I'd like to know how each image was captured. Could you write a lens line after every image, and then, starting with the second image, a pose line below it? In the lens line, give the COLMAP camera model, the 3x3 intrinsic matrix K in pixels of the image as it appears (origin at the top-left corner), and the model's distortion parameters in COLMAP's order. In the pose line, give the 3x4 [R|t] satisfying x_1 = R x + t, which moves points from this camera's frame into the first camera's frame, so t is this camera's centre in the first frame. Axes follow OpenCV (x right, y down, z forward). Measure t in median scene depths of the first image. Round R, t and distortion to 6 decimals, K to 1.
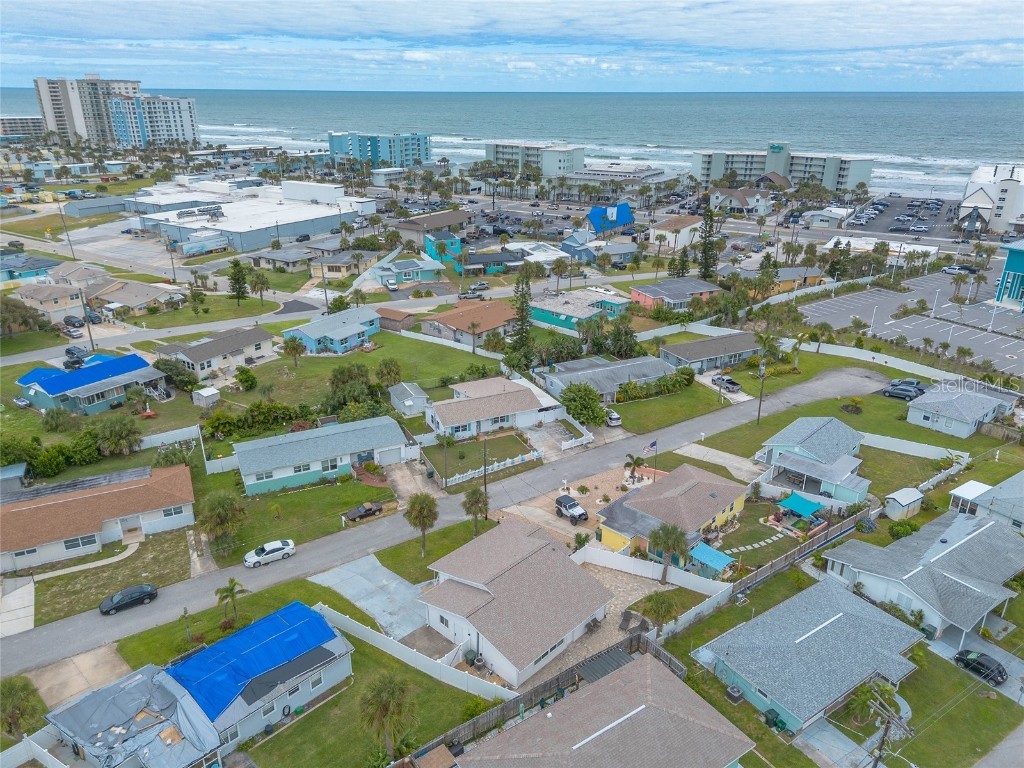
lens RADIAL K [[714.9, 0, 512.0], [0, 714.9, 384.0], [0, 0, 1]] dist [0.076234, -0.090592]
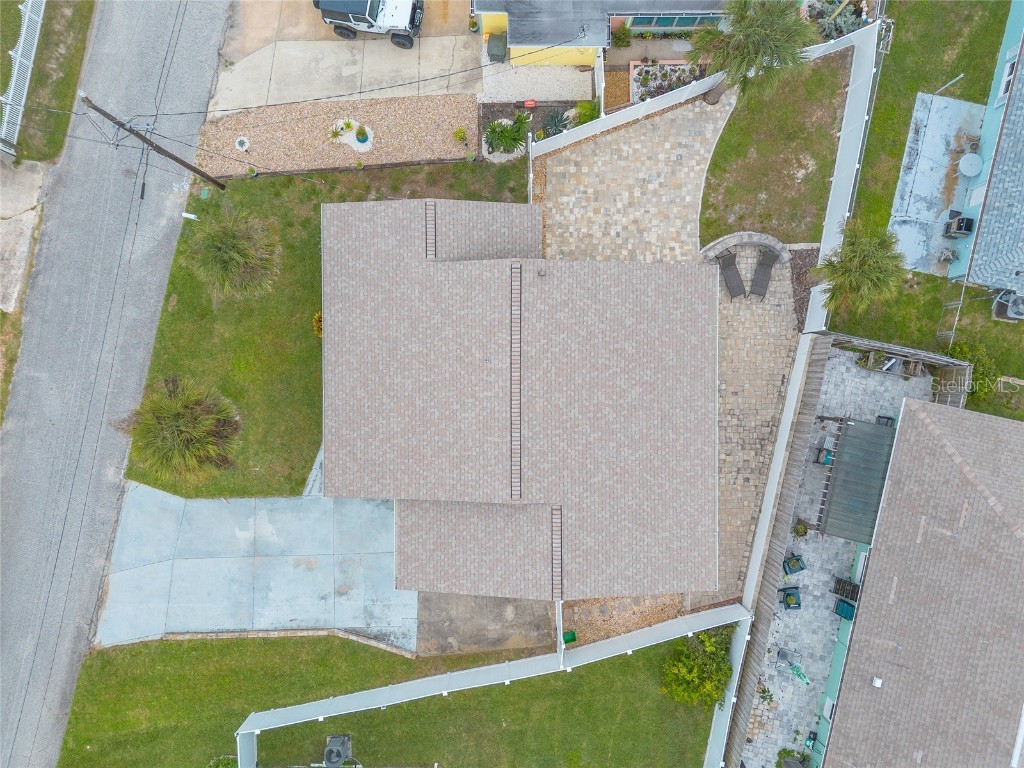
lens RADIAL K [[714.9, 0, 512.0], [0, 714.9, 384.0], [0, 0, 1]] dist [0.076234, -0.090592]
pose [[0.726160, -0.687432, -0.011335, 0.005160], [0.262170, 0.261623, 0.928881, -0.063726], [-0.635577, -0.677489, 0.370204, 0.448318]]
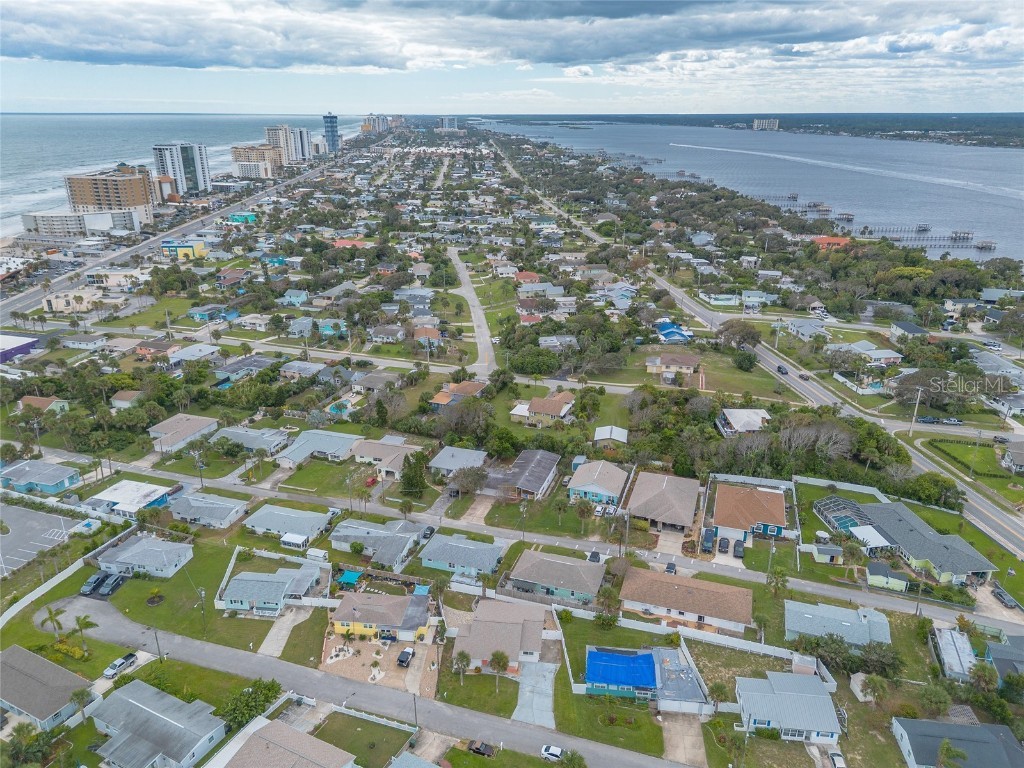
lens RADIAL K [[714.9, 0, 512.0], [0, 714.9, 384.0], [0, 0, 1]] dist [0.076234, -0.090592]
pose [[-0.607968, -0.272012, 0.745912, -0.686321], [0.302169, 0.789510, 0.534199, -0.683204], [-0.734213, 0.550167, -0.397804, 0.732720]]
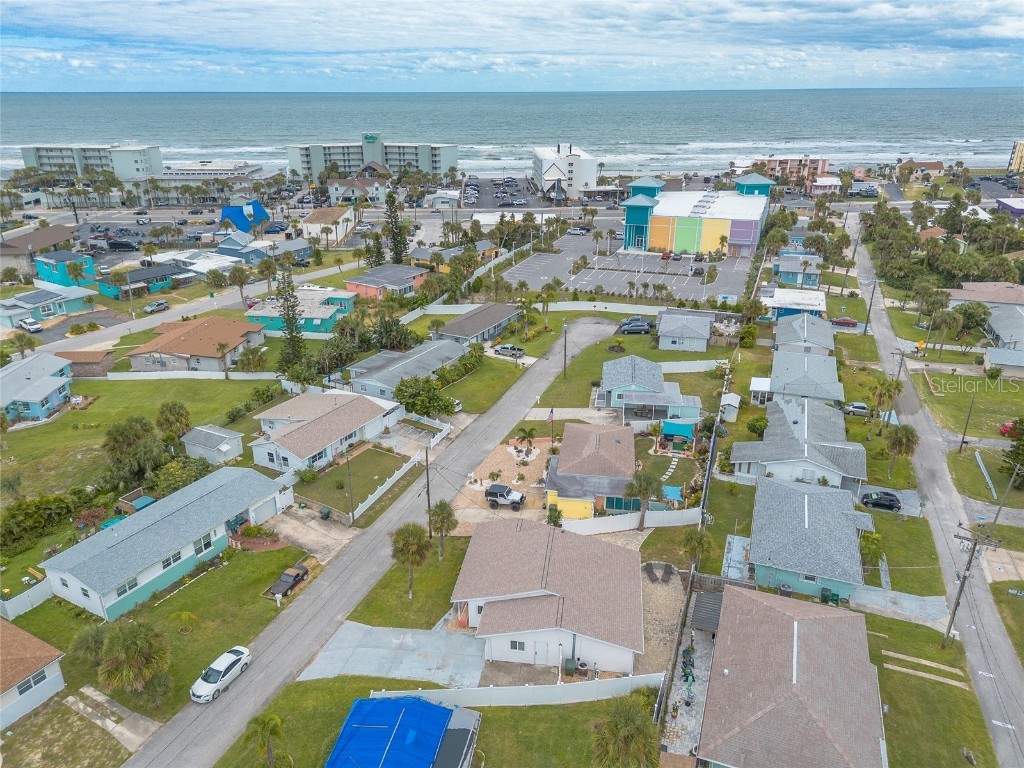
lens RADIAL K [[714.9, 0, 512.0], [0, 714.9, 384.0], [0, 0, 1]] dist [0.076234, -0.090592]
pose [[0.816440, -0.223552, 0.532401, -0.249502], [0.223196, 0.972531, 0.066087, -0.020774], [-0.532550, 0.064874, 0.843909, 0.119325]]
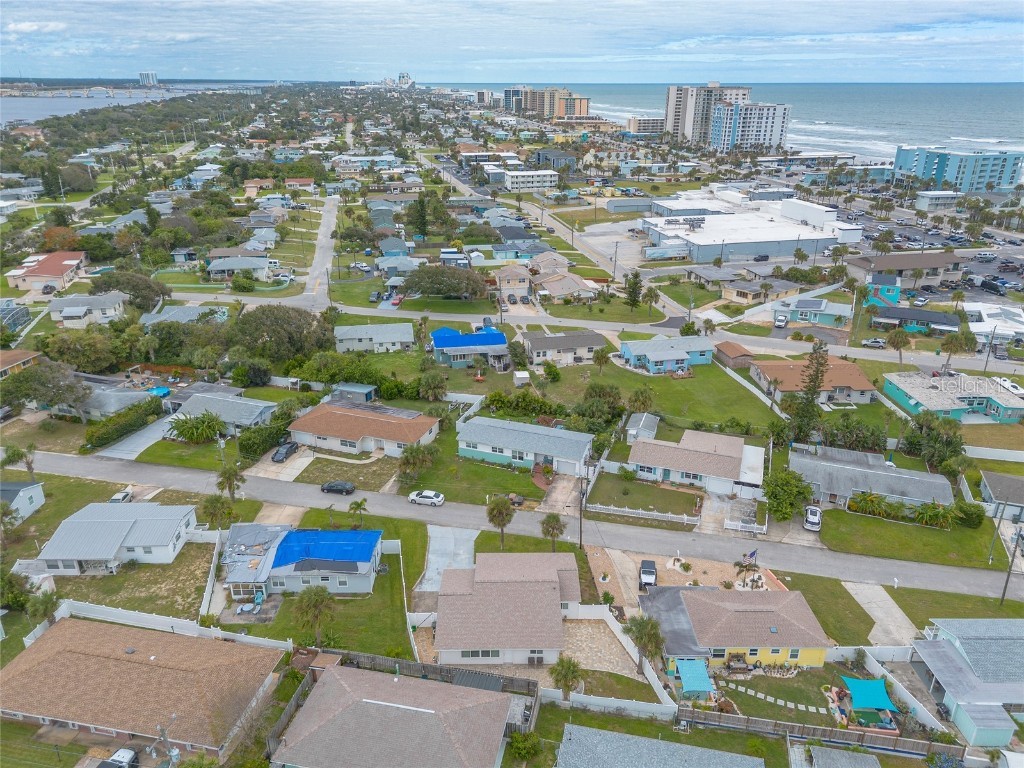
lens RADIAL K [[714.9, 0, 512.0], [0, 714.9, 384.0], [0, 0, 1]] dist [0.076234, -0.090592]
pose [[0.697158, 0.273692, -0.662619, 0.358822], [-0.269885, 0.956461, 0.111109, -0.095878], [0.664179, 0.101370, 0.740669, 0.055053]]
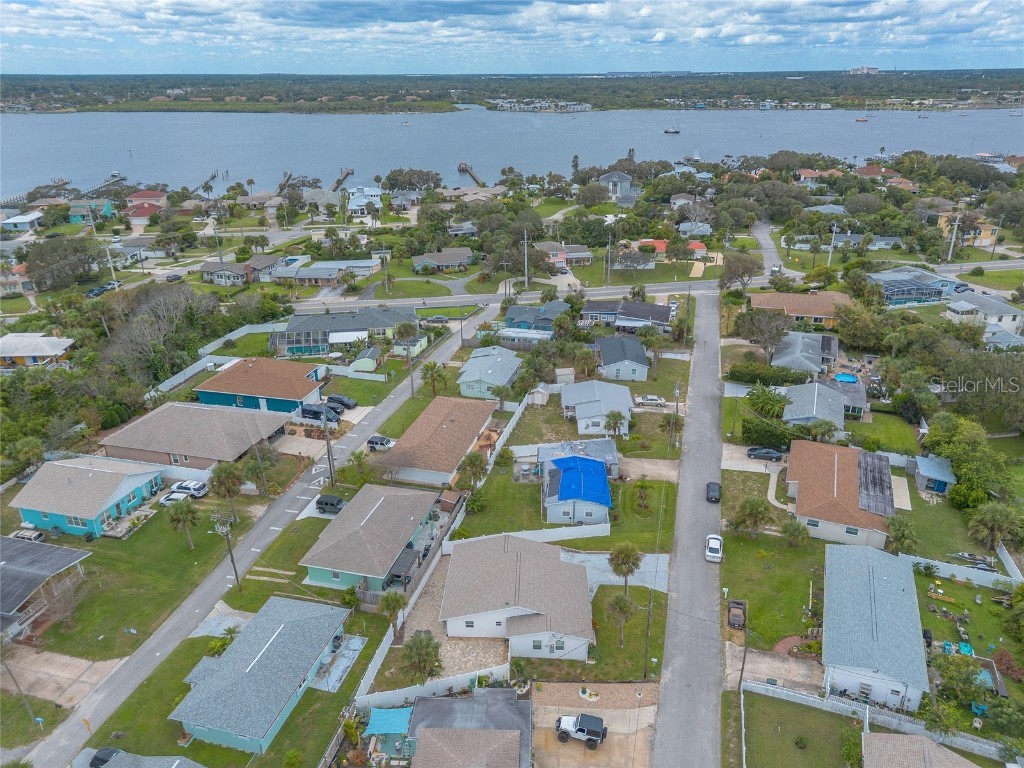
lens RADIAL K [[714.9, 0, 512.0], [0, 714.9, 384.0], [0, 0, 1]] dist [0.076234, -0.090592]
pose [[-0.749751, 0.269914, -0.604169, 0.328633], [-0.239662, 0.740278, 0.628133, -0.369711], [0.616795, 0.615739, -0.490336, 0.718523]]
